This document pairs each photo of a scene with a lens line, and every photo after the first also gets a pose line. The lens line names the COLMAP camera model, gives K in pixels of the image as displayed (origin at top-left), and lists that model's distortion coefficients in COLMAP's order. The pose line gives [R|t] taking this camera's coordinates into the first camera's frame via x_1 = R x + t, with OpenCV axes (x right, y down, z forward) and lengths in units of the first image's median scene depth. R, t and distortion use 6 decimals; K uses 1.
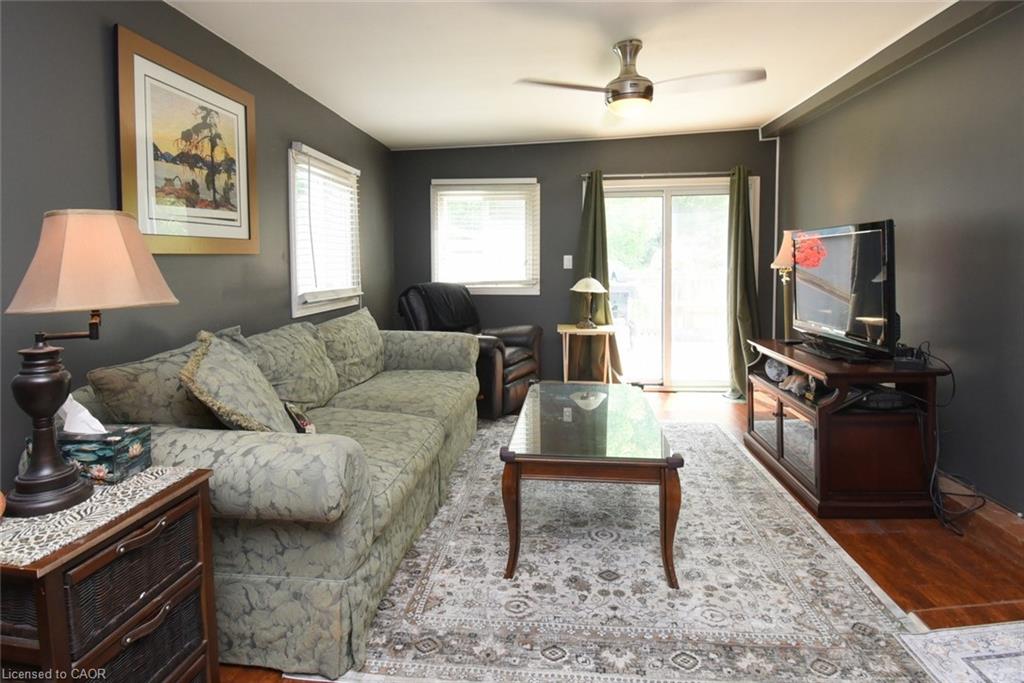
lens RADIAL K [[519.3, 0, 515.0], [0, 519.3, 286.0], [0, 0, 1]] dist [0.000668, -0.006216]
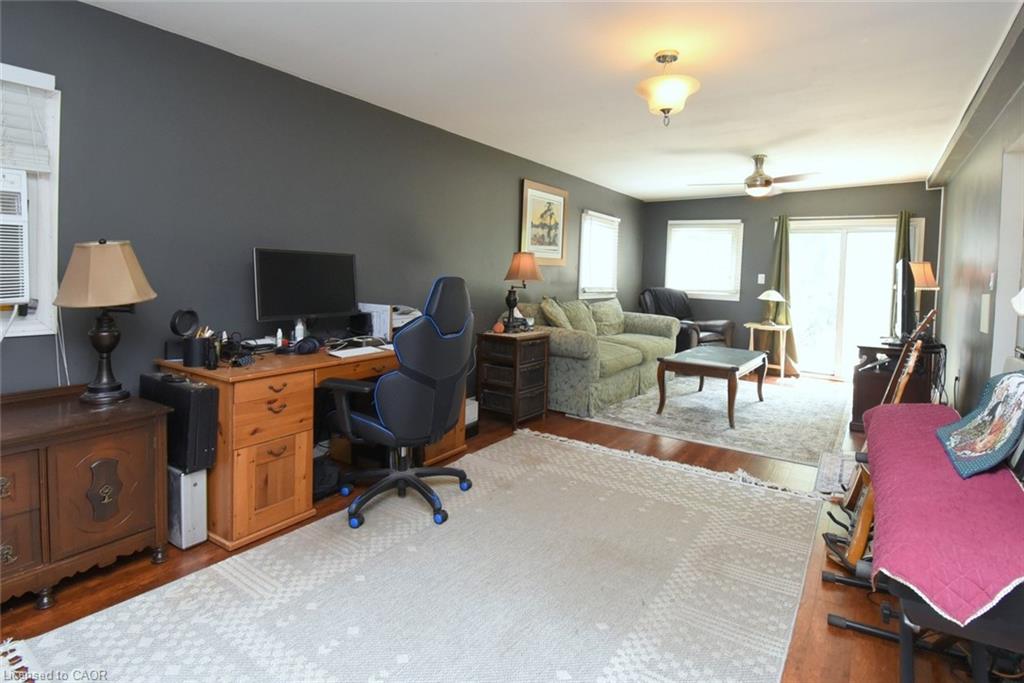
lens RADIAL K [[519.3, 0, 550.9], [0, 519.3, 286.7], [0, 0, 1]] dist [0.000668, -0.006216]
pose [[0.890771, 0.052058, -0.451461, 0.467133], [-0.065034, 0.997795, -0.013260, 0.061507], [0.449775, 0.041172, 0.892193, -1.028087]]
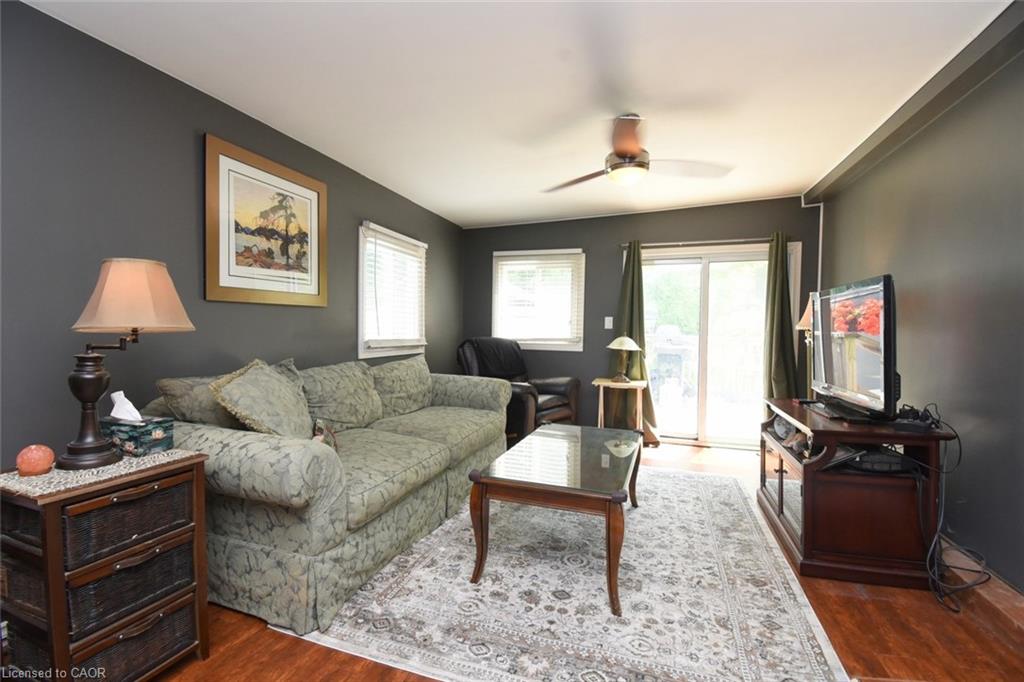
lens RADIAL K [[443.9, 0, 507.8], [0, 443.9, 343.1], [0, 0, 1]] dist [0.004974, -0.011382]
pose [[0.972167, 0.027461, -0.232675, 0.232210], [-0.031166, 0.999439, -0.012260, 0.032191], [0.232208, 0.019170, 0.972477, 0.038012]]
